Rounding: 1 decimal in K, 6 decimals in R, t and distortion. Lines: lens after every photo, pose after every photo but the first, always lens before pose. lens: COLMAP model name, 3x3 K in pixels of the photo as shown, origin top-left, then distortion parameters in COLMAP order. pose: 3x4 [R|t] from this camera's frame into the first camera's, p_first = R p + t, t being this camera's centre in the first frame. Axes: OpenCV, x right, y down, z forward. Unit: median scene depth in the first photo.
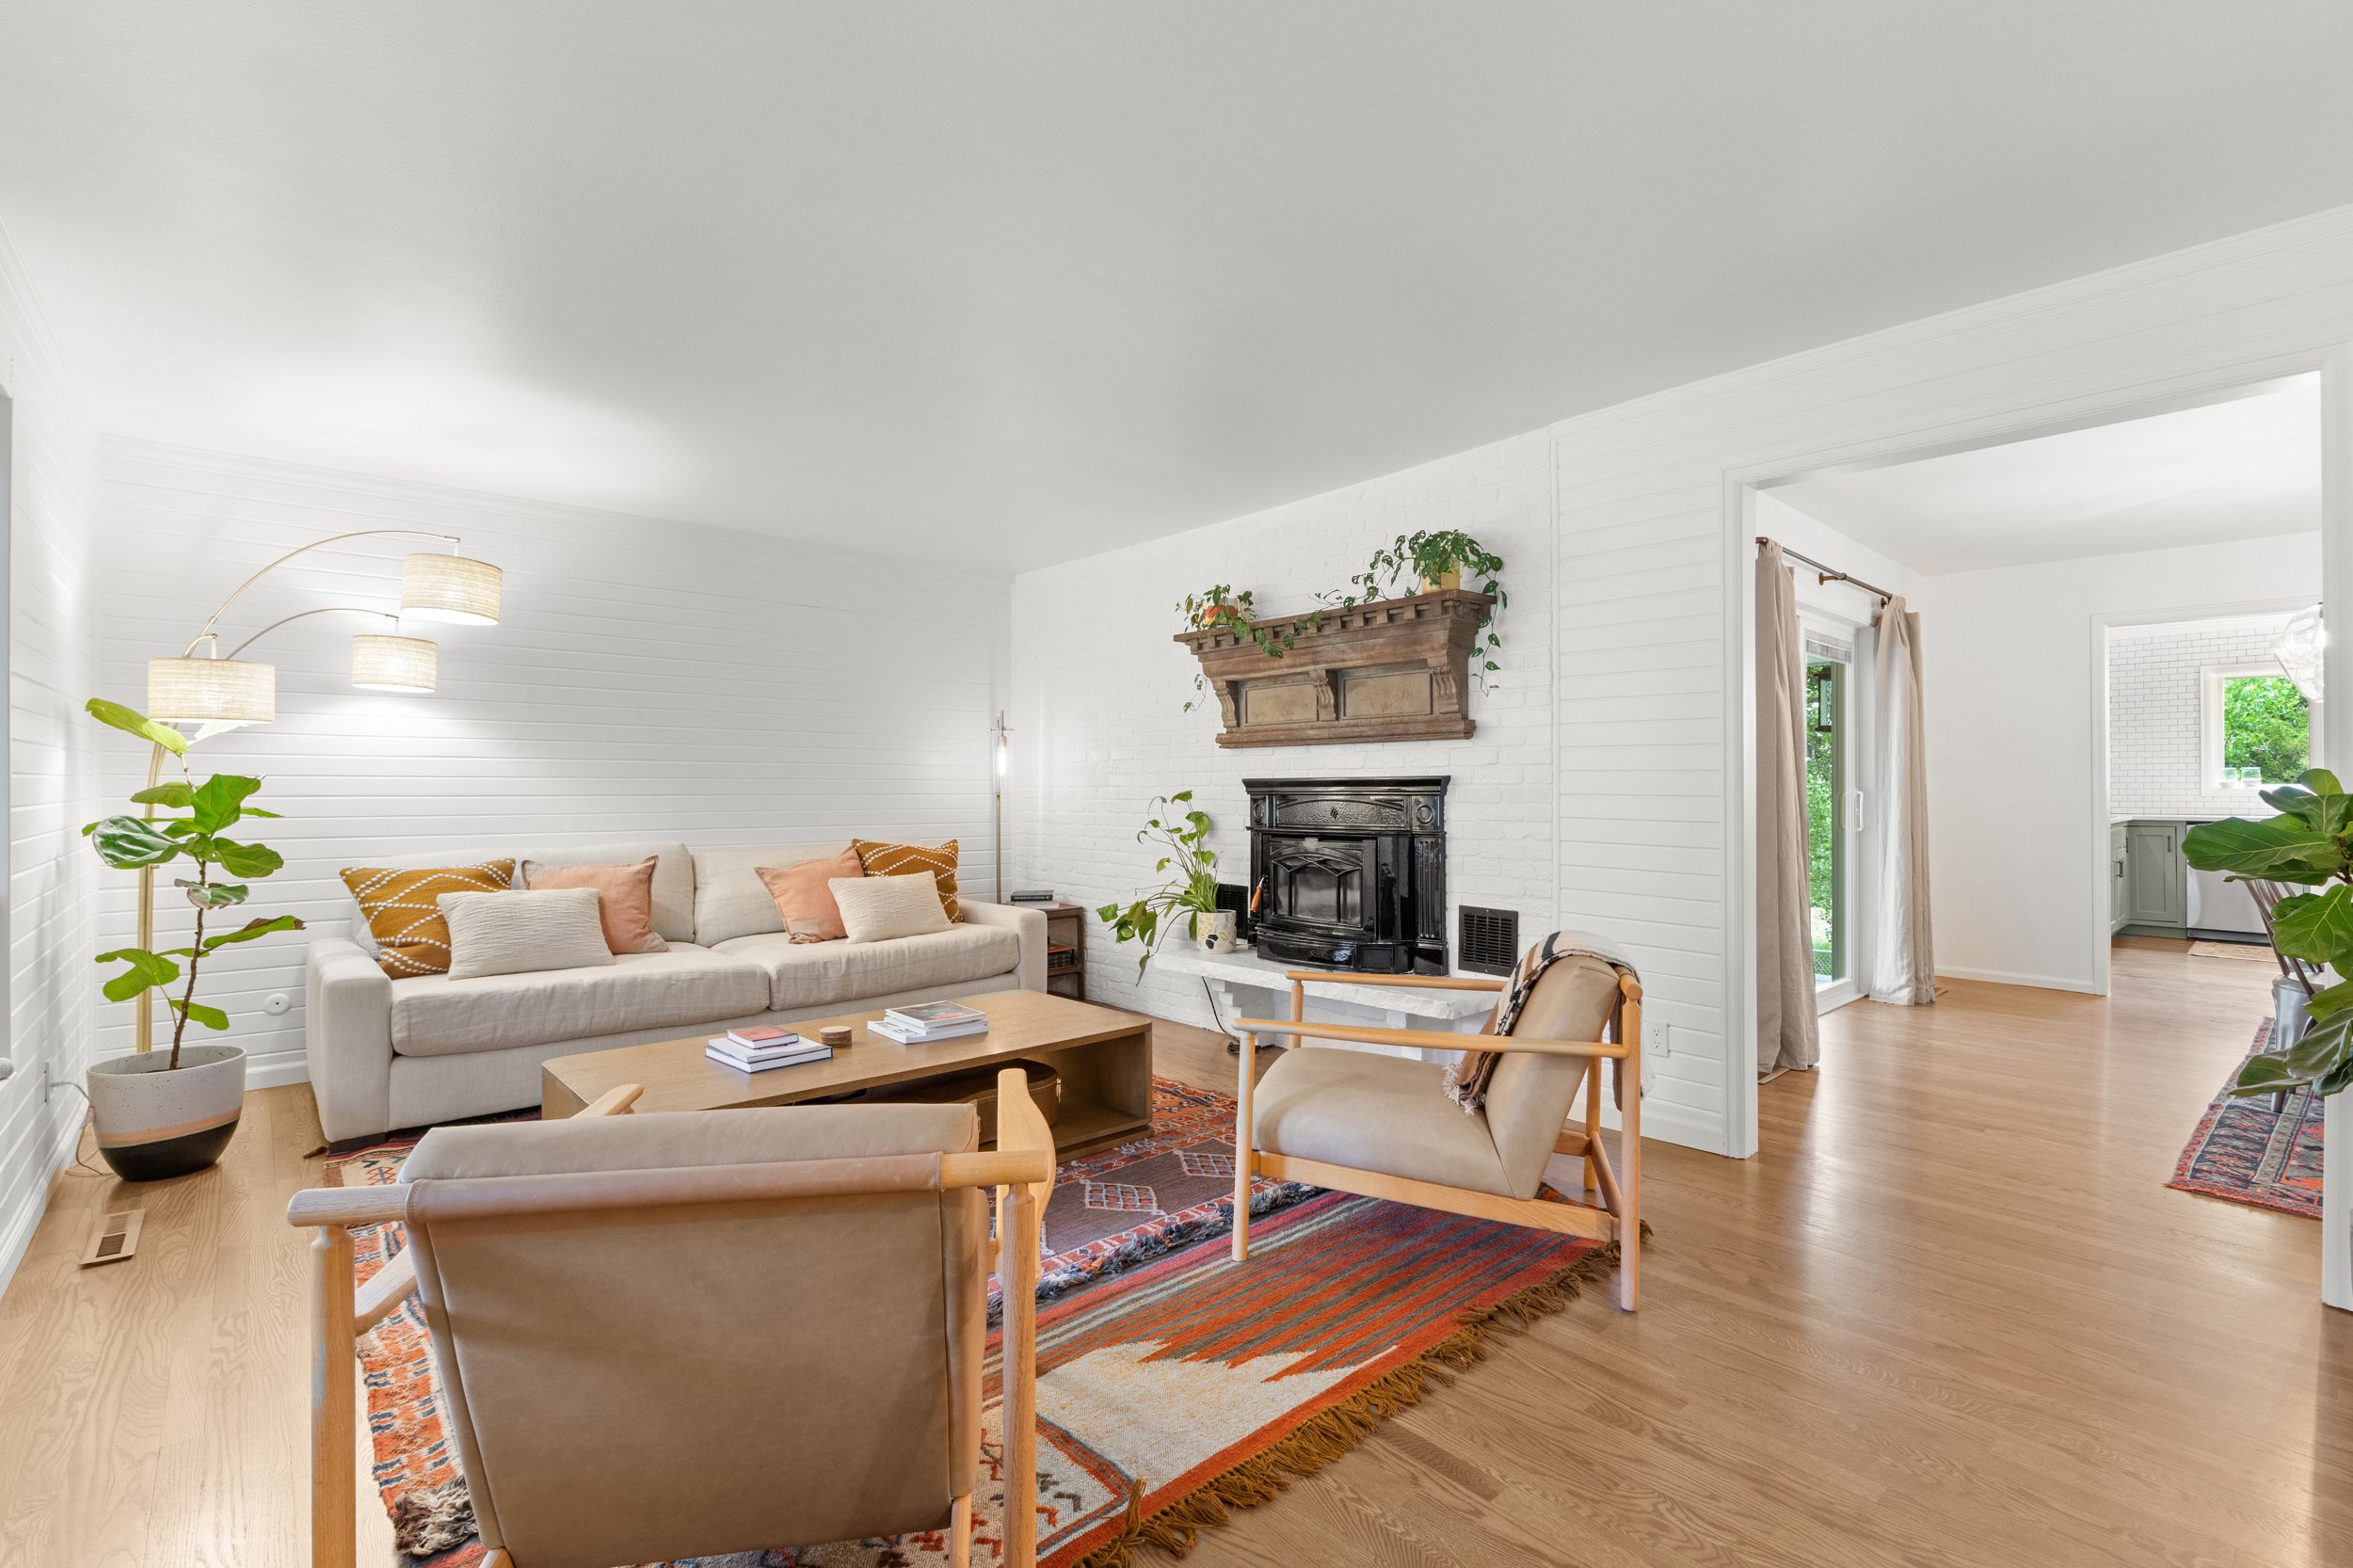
lens RADIAL K [[1036.4, 0, 1176.5], [0, 1036.4, 784.0], [0, 0, 1]] dist [0.002061, 0.000228]
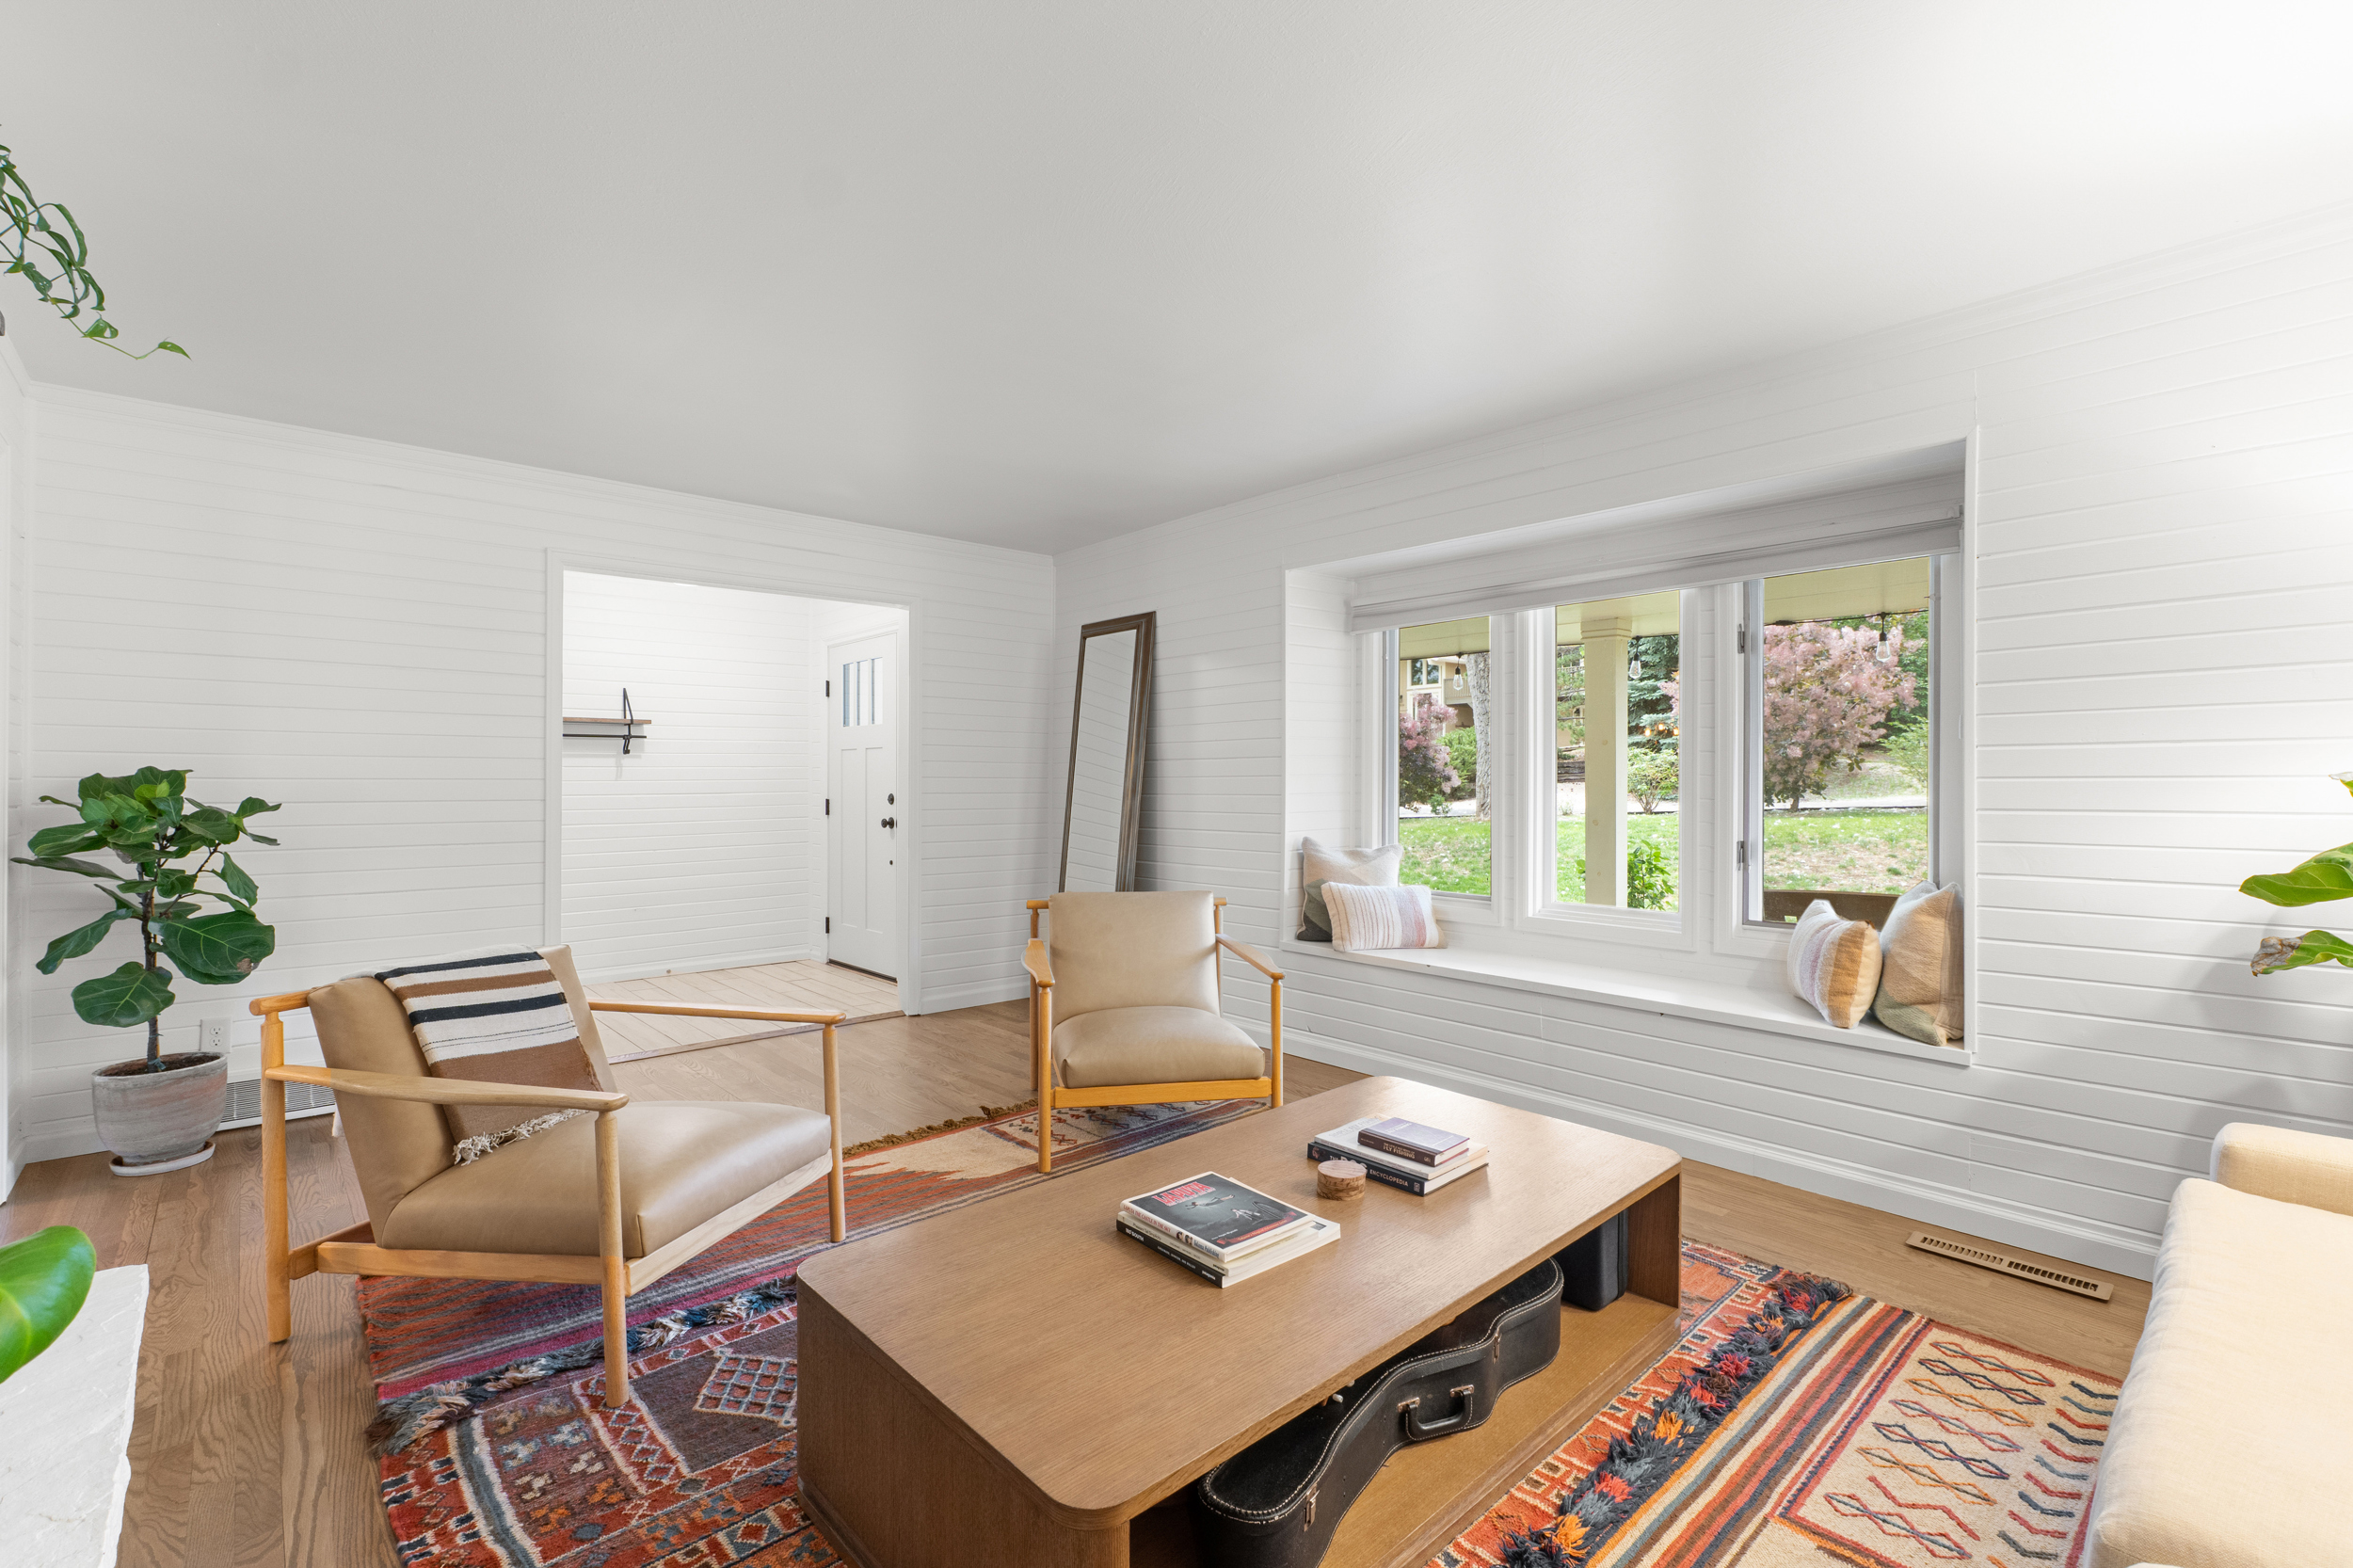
lens RADIAL K [[1036.4, 0, 1176.5], [0, 1036.4, 784.0], [0, 0, 1]] dist [0.002061, 0.000228]
pose [[-0.999923, 0.003054, -0.011993, -0.167483], [0.003085, 0.999992, -0.002570, -0.002736], [0.011985, -0.002607, -0.999925, 1.268321]]
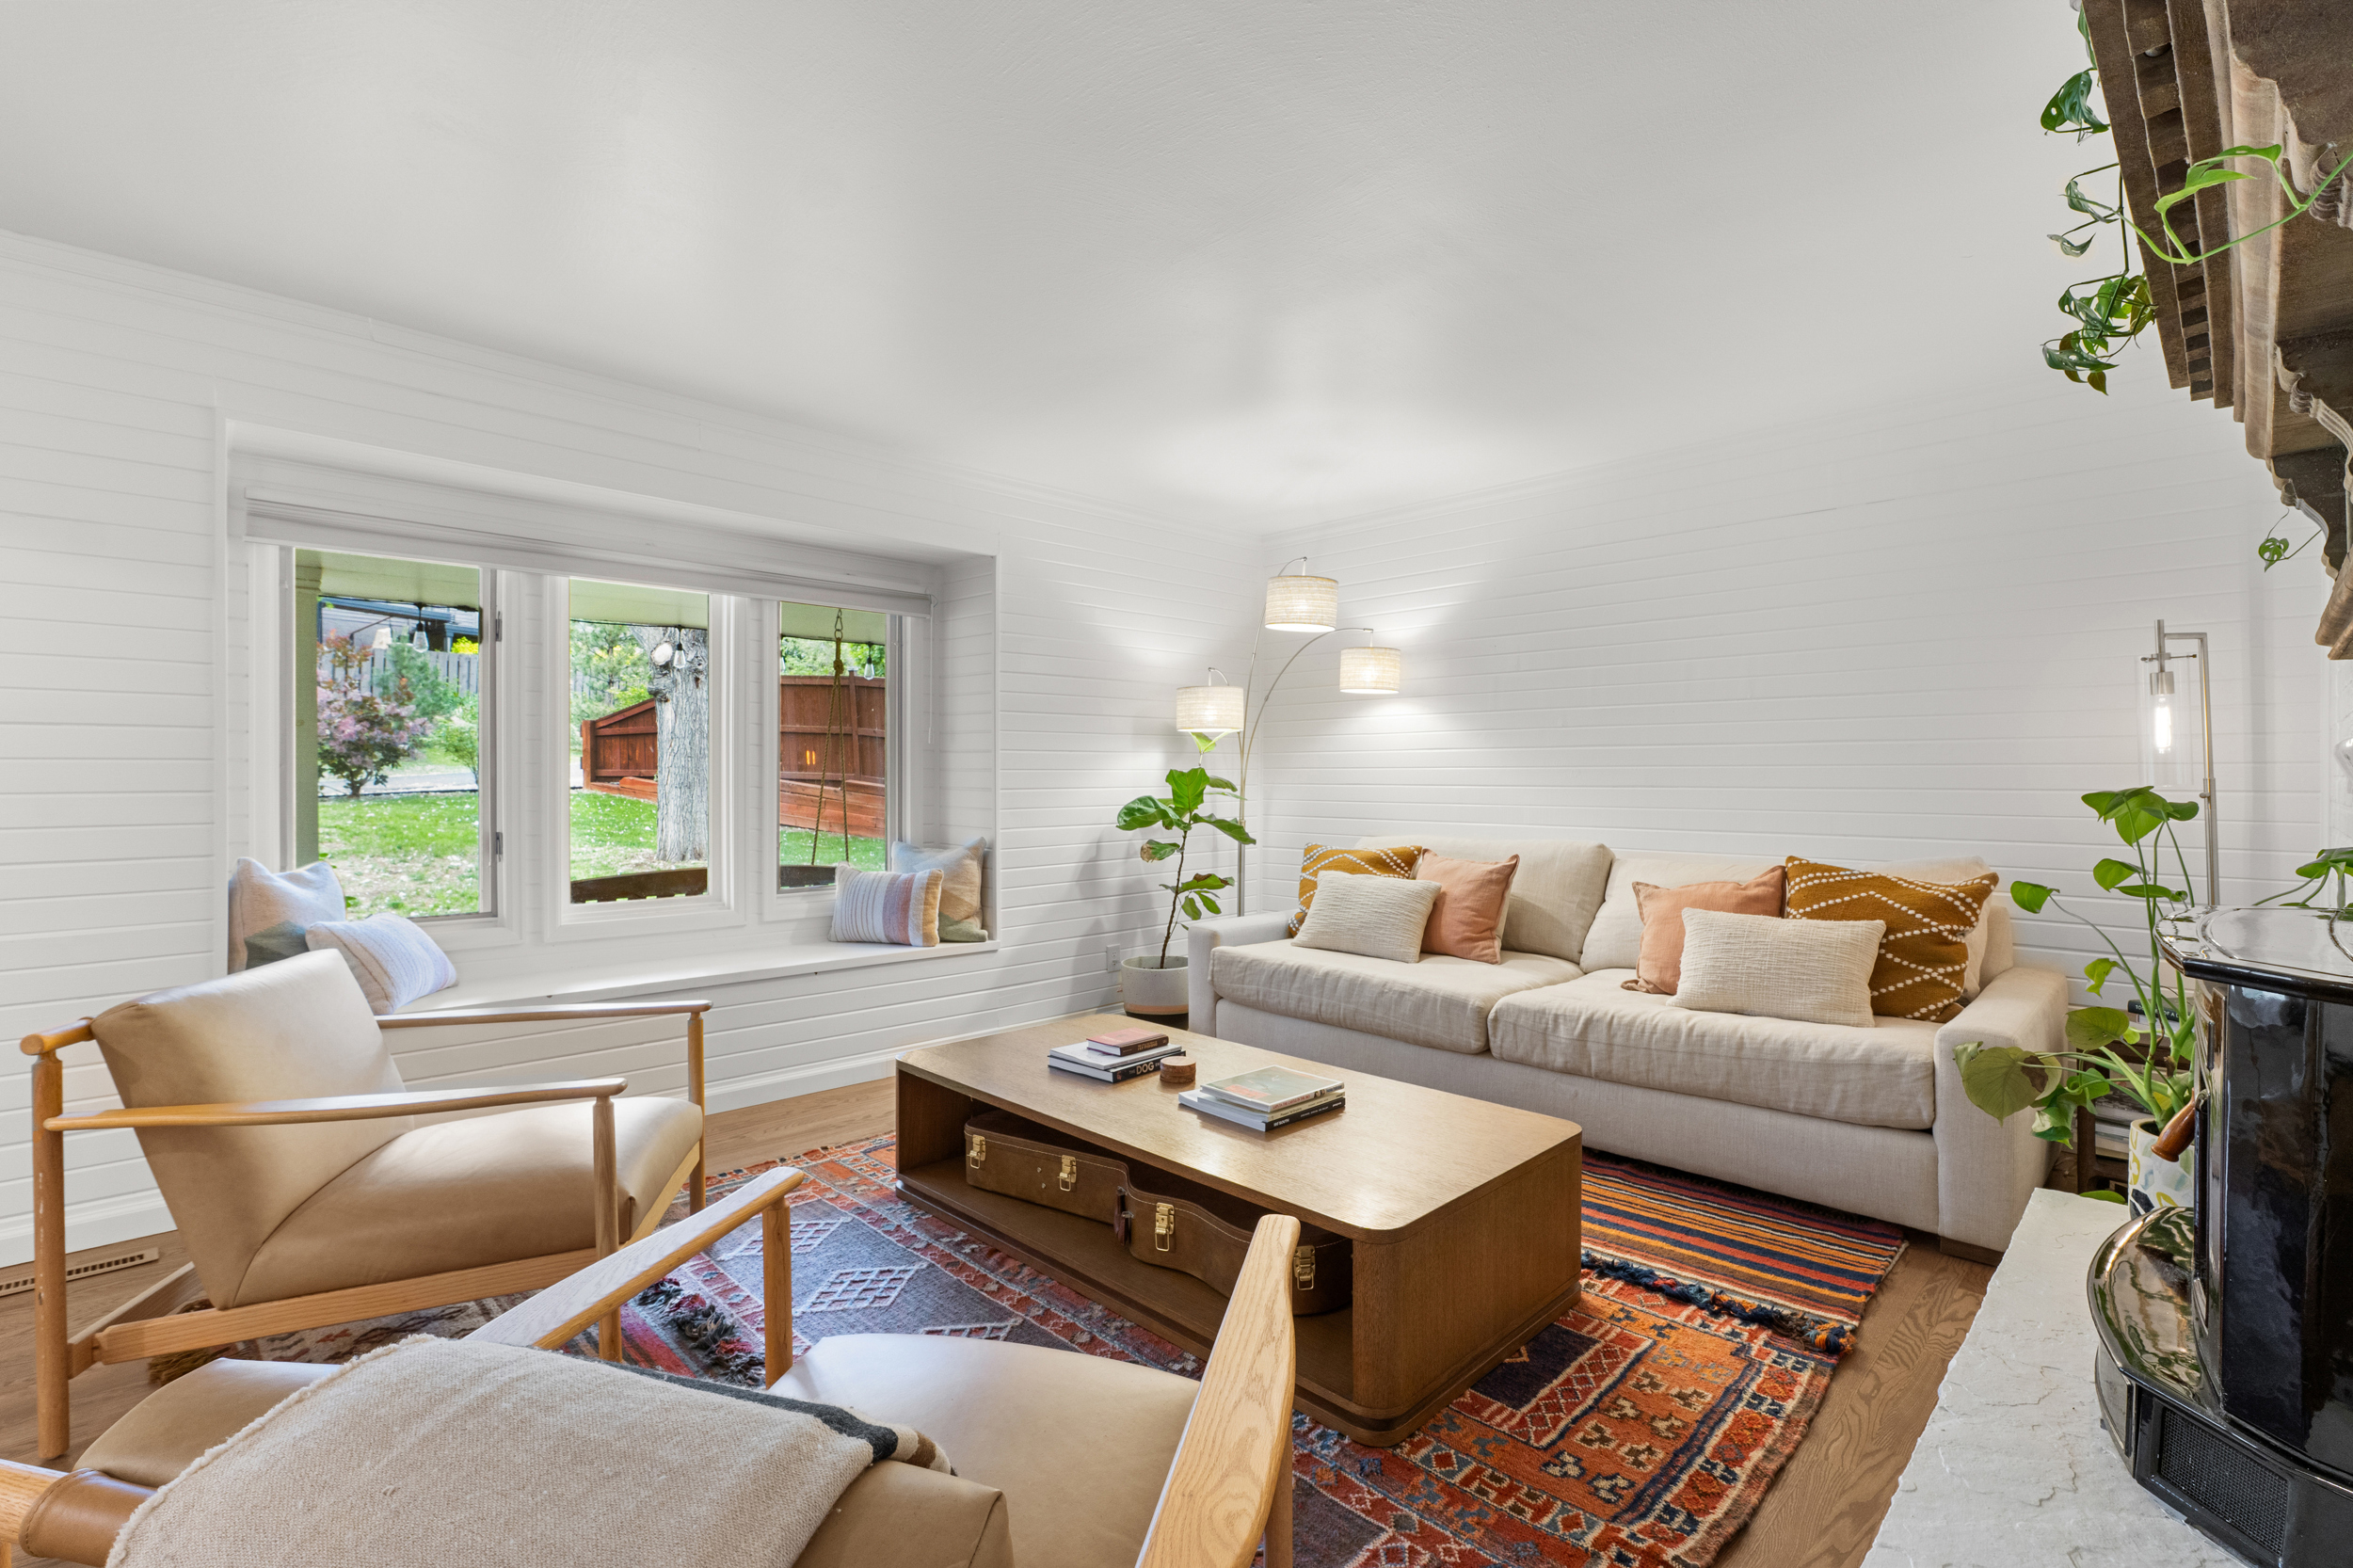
lens RADIAL K [[1045.7, 0, 1176.5], [0, 1045.7, 784.0], [0, 0, 1]] dist [-0.000421, -0.000118]
pose [[0.050474, 0.002818, -0.998721, 0.417576], [0.004008, 0.999987, 0.003024, 0.003618], [0.998717, -0.004156, 0.050462, 0.733625]]
